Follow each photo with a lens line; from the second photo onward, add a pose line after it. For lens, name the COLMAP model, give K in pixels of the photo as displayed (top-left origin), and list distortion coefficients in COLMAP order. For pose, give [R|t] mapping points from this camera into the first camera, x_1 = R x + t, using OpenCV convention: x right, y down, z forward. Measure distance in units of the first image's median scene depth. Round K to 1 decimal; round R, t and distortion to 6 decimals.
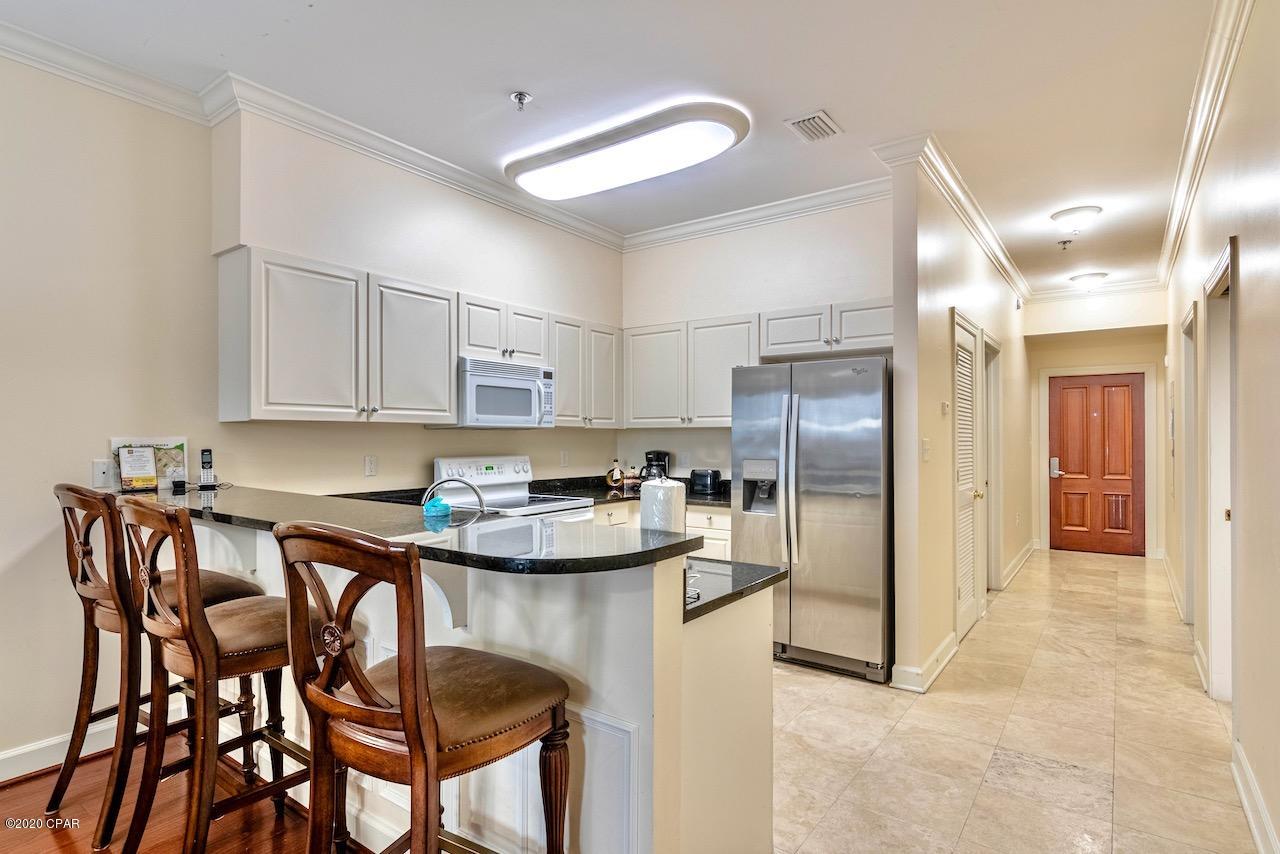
lens RADIAL K [[658.6, 0, 632.3], [0, 658.6, 440.0], [0, 0, 1]] dist [-0.002908, -0.000637]
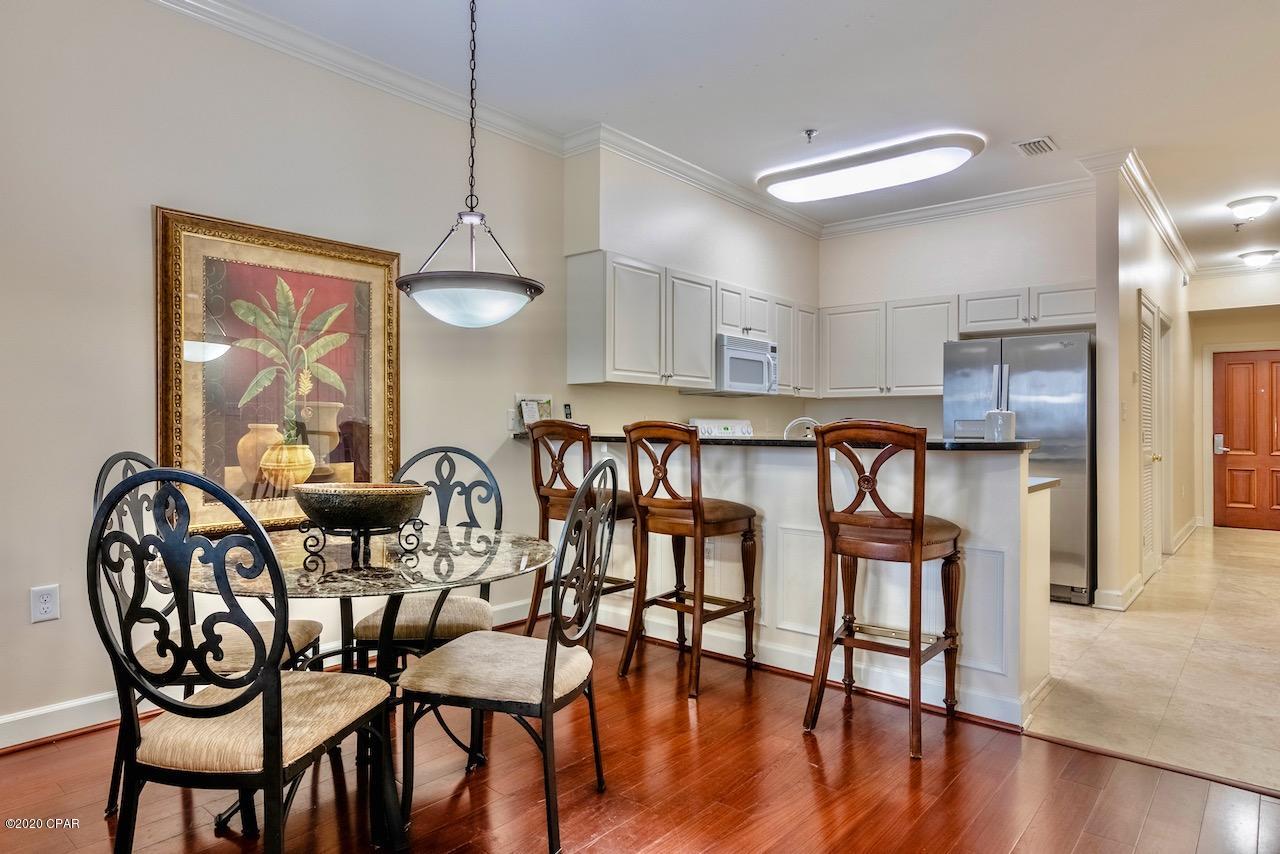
lens RADIAL K [[752.4, 0, 640.0], [0, 752.4, 427.0], [0, 0, 1]] dist [-0.003680, 0.000493]
pose [[0.997647, 0.005012, -0.068378, -0.281756], [-0.005210, 0.999983, -0.002719, 0.044828], [0.068363, 0.003069, 0.997656, -0.351391]]
